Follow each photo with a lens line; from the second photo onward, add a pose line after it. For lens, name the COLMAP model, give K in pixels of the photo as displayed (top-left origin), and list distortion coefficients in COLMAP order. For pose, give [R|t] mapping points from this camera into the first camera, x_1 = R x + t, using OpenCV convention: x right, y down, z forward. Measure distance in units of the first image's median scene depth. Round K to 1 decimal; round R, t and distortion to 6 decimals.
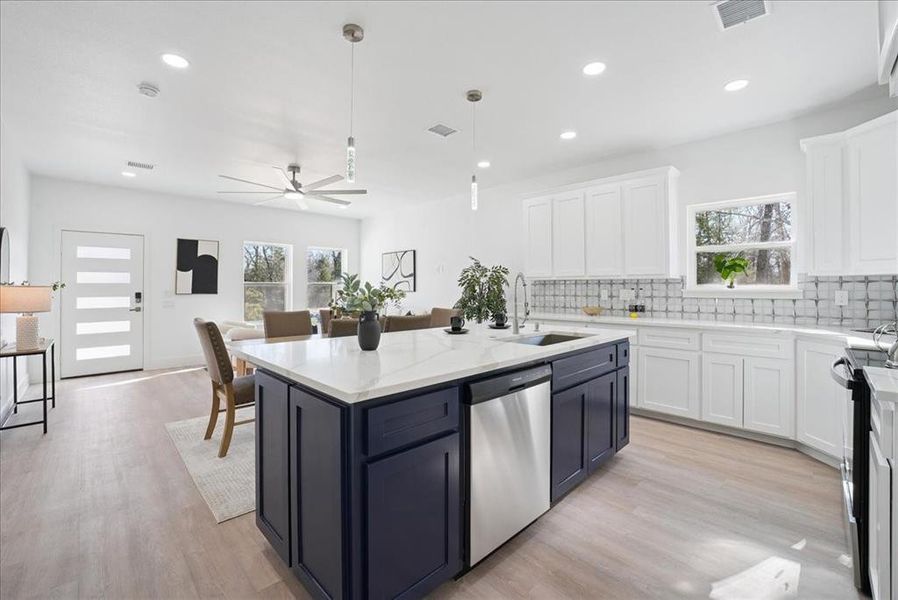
lens RADIAL K [[391.8, 0, 469.1], [0, 391.8, 284.8], [0, 0, 1]] dist [-0.030264, 0.000236]
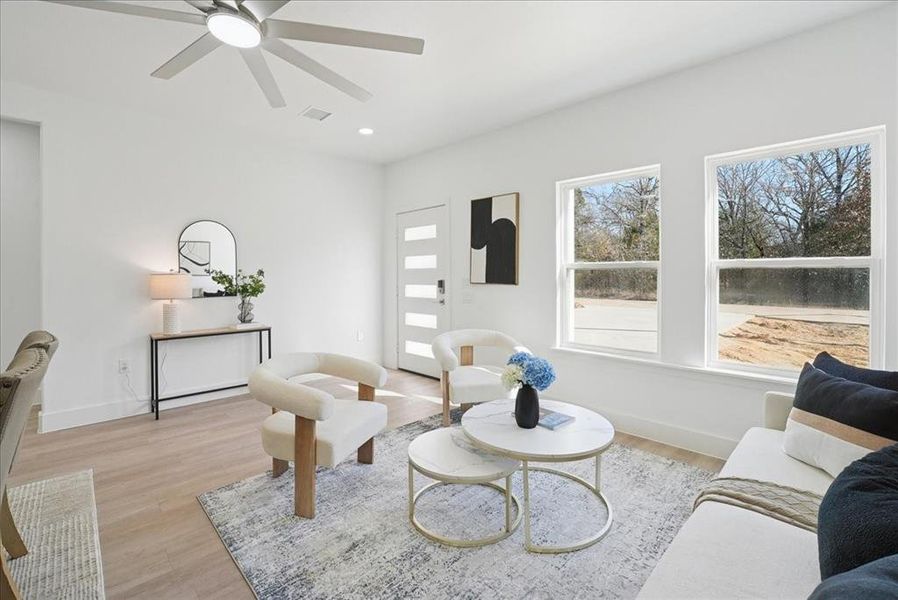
lens RADIAL K [[409.8, 0, 443.2], [0, 409.8, 277.9], [0, 0, 1]] dist [-0.000988, -0.000180]
pose [[-0.048721, 0.015650, -0.998690, -0.049189], [0.005316, 0.999867, 0.015409, 0.003503], [0.998798, -0.004558, -0.048798, 1.117600]]
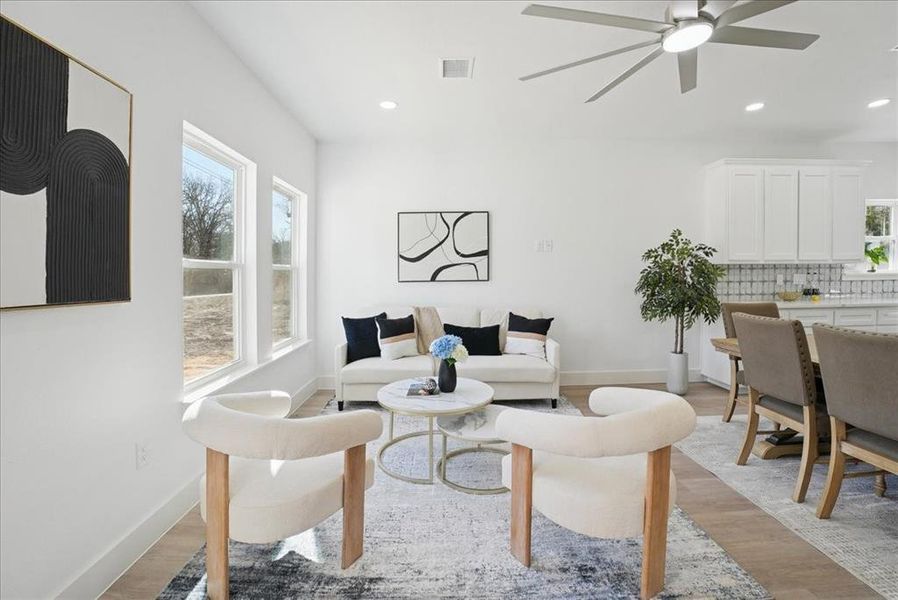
lens RADIAL K [[403.8, 0, 443.4], [0, 403.8, 294.5], [0, 0, 1]] dist [-0.068660, 0.011558]
pose [[0.690744, -0.038912, 0.722051, -0.831470], [0.005319, 0.998797, 0.048738, 0.009723], [-0.723080, -0.029825, 0.690120, 0.828401]]
